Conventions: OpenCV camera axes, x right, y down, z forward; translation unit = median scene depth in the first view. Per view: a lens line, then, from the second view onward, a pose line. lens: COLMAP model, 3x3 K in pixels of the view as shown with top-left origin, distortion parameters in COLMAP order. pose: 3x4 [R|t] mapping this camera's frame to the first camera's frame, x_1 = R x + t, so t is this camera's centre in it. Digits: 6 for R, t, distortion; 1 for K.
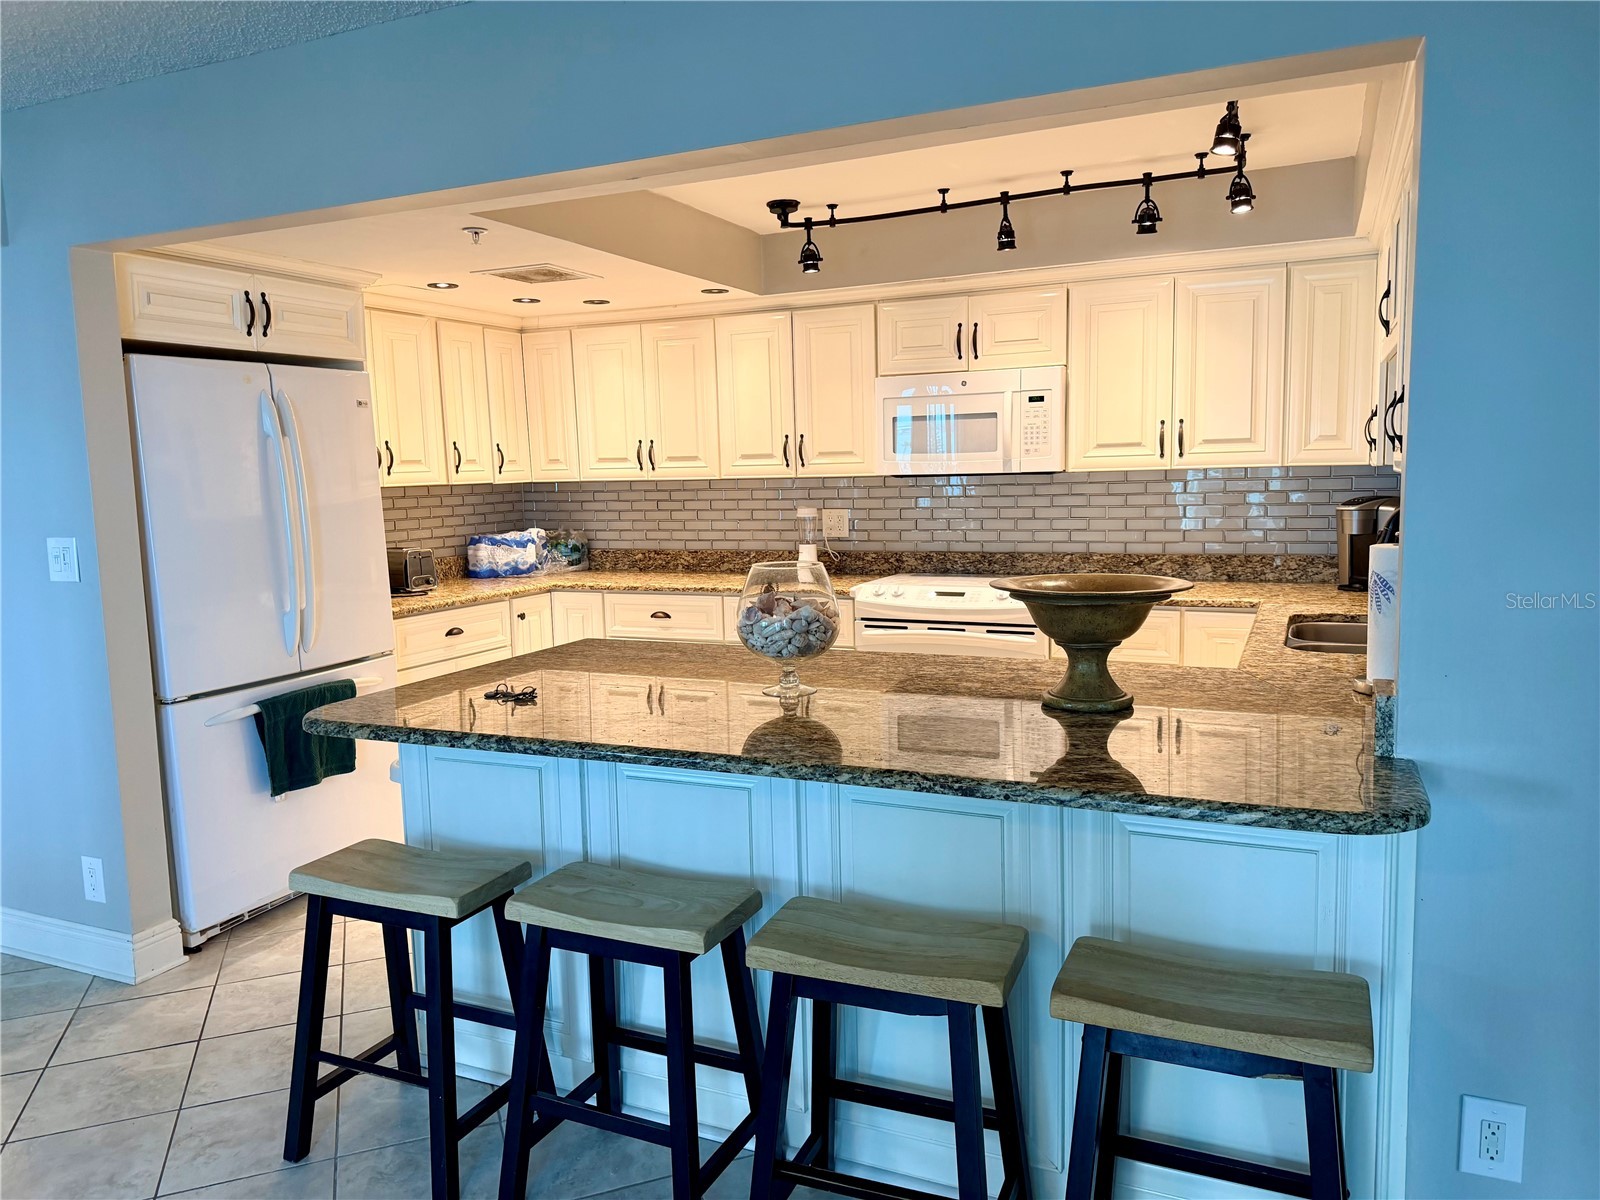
lens RADIAL K [[1145.3, 0, 762.1], [0, 1145.3, 593.7], [0, 0, 1]] dist [0.055859, -0.036009]
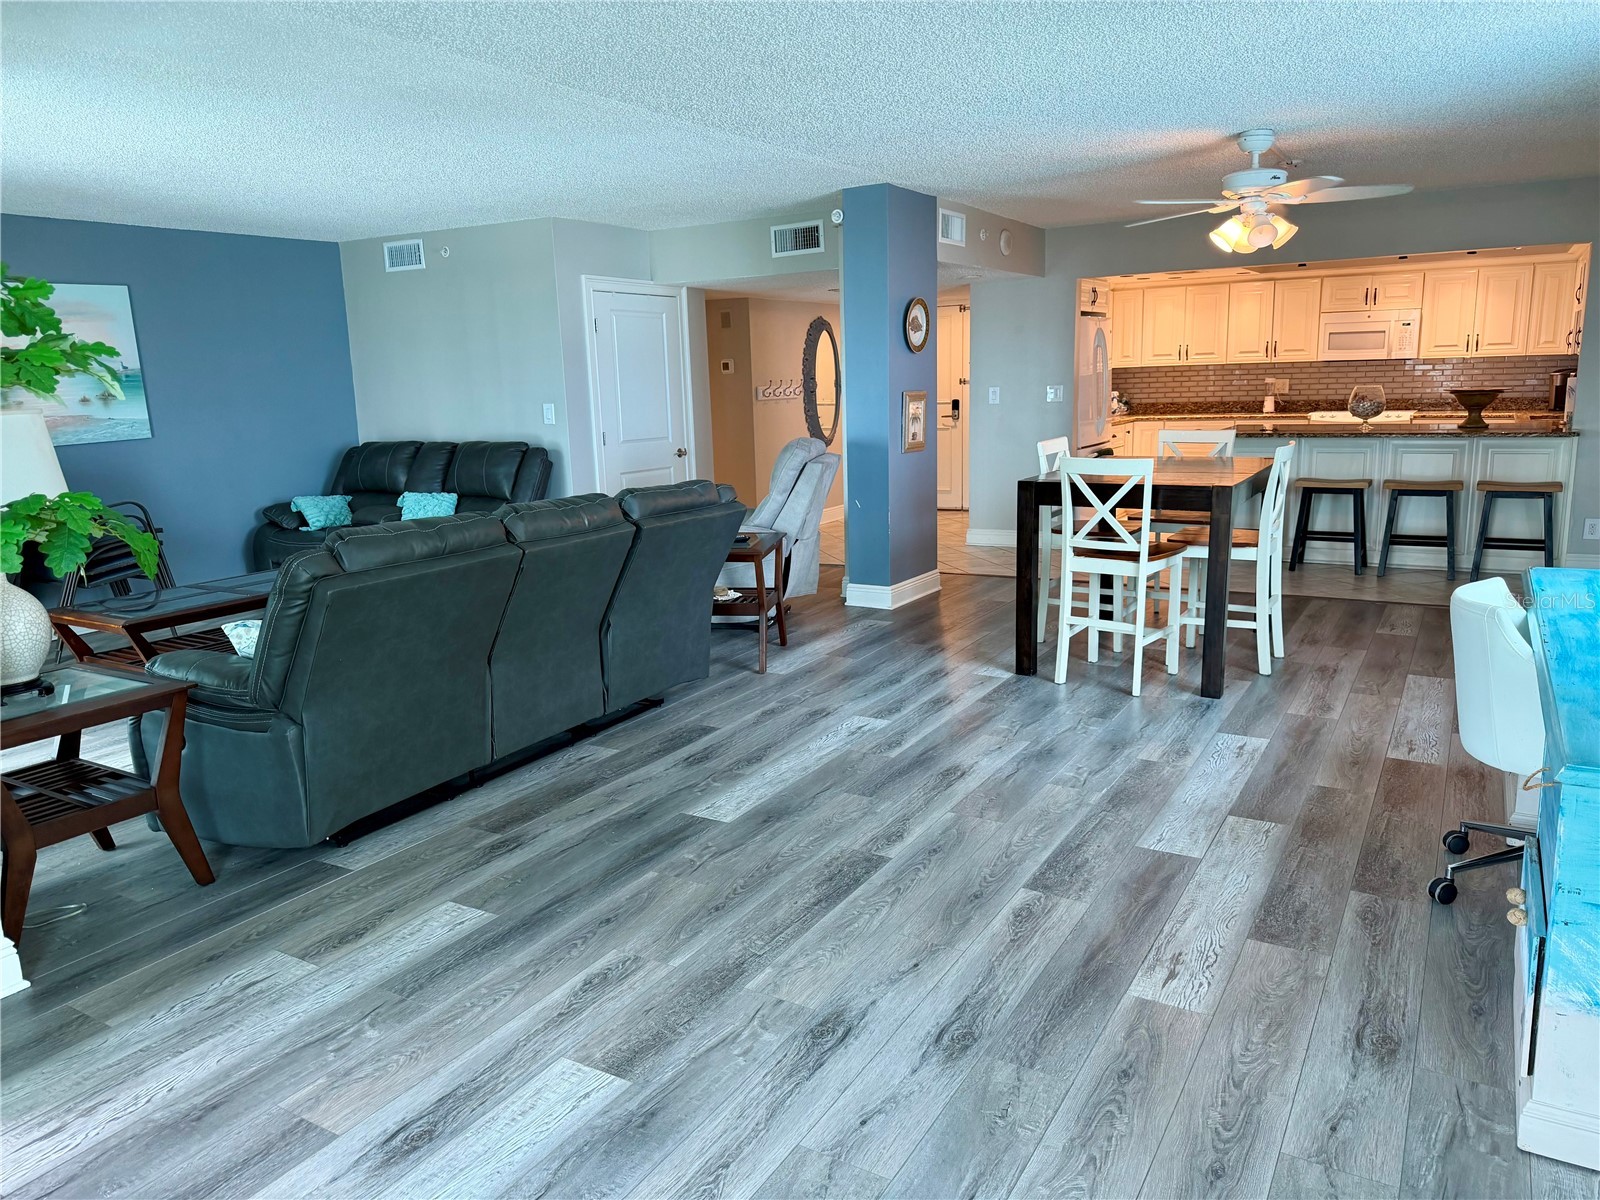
lens RADIAL K [[1145.3, 0, 812.3], [0, 1145.3, 590.4], [0, 0, 1]] dist [0.055859, -0.036009]
pose [[0.996942, 0.015339, -0.076623, -0.690287], [-0.009243, 0.996809, 0.079283, 0.164045], [0.077594, -0.078332, 0.993903, -1.276827]]
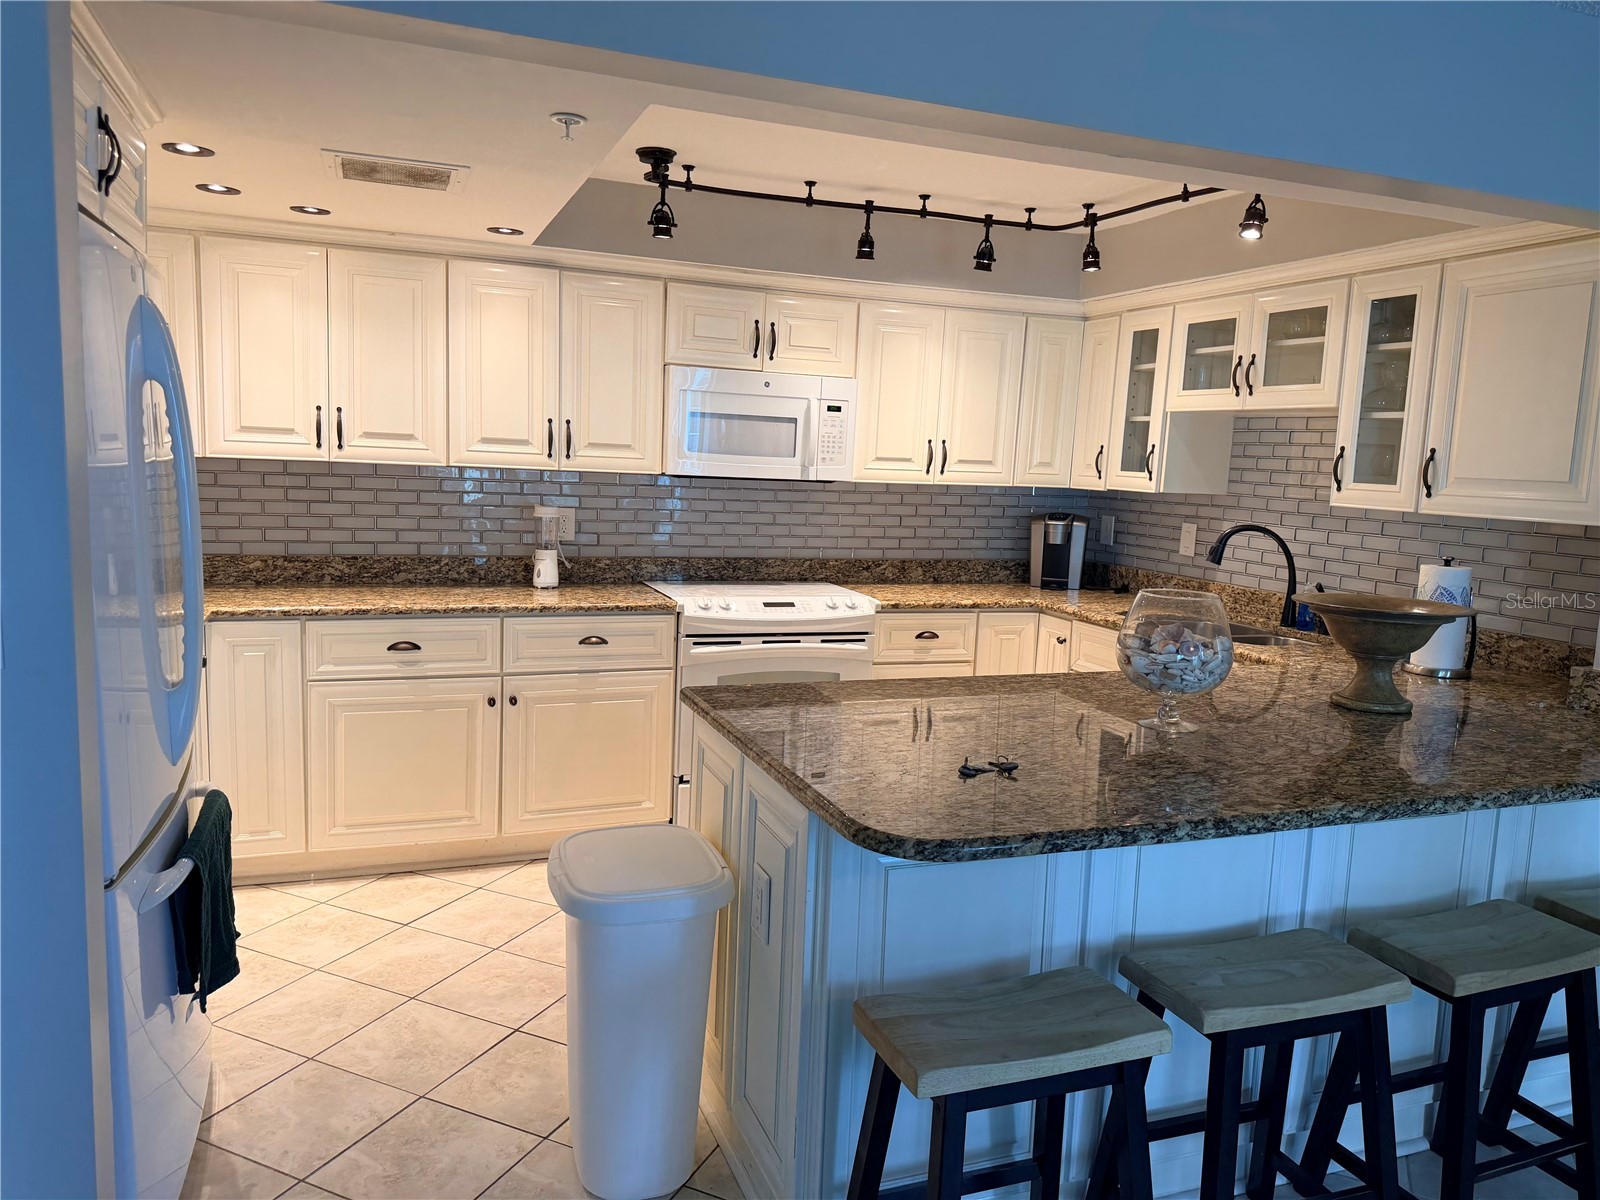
lens RADIAL K [[1145.3, 0, 808.1], [0, 1145.3, 612.8], [0, 0, 1]] dist [0.055859, -0.036009]
pose [[0.686284, -0.046591, 0.725840, -0.510017], [0.022019, 0.998820, 0.043295, -0.033612], [-0.727001, -0.013730, 0.686500, 0.318007]]
